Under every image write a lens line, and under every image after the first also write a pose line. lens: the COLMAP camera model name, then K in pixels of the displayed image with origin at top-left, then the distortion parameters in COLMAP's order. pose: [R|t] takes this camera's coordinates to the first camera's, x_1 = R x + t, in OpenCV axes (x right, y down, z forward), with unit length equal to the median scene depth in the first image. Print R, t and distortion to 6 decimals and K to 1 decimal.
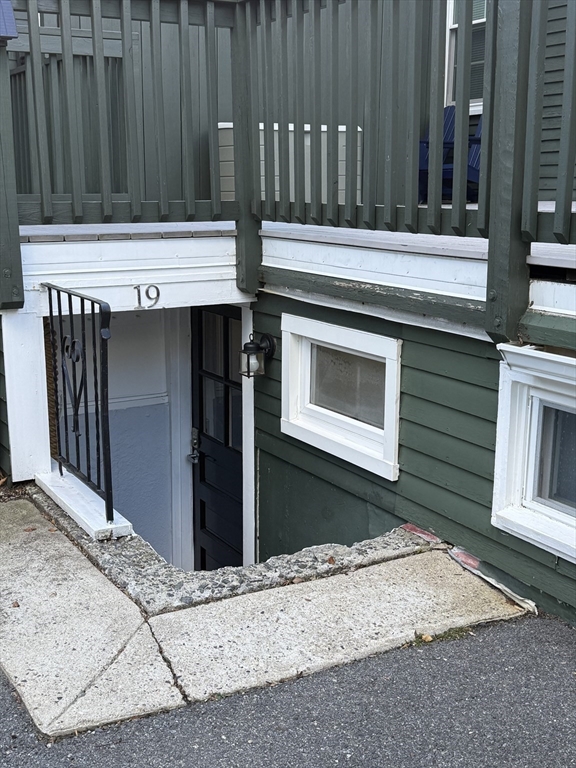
lens RADIAL K [[994.5, 0, 289.6], [0, 994.5, 388.7], [0, 0, 1]] dist [0.166085, 0.000000]
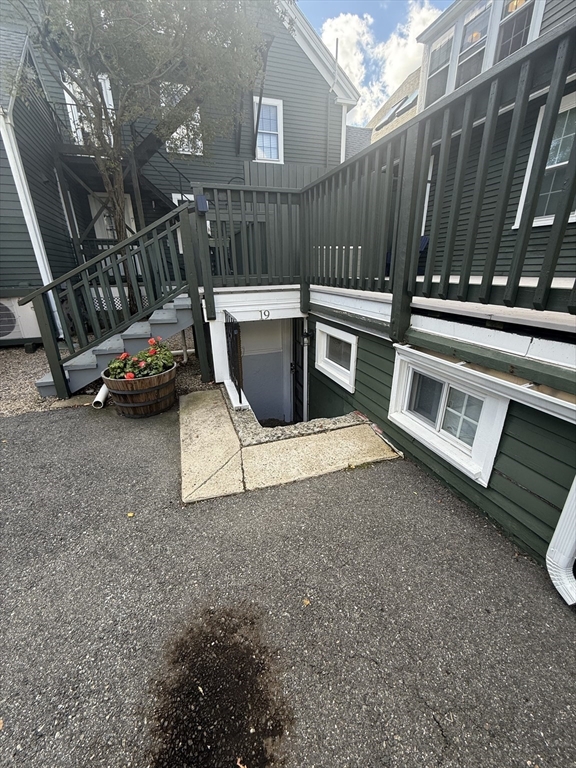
lens RADIAL K [[308.5, 0, 288.6], [0, 308.5, 383.1], [0, 0, 1]] dist [0.017647, 0.000521]
pose [[0.981871, 0.052119, -0.182242, 0.098614], [-0.024756, 0.988480, 0.149315, -0.049106], [0.187924, -0.142097, 0.971850, 0.258018]]
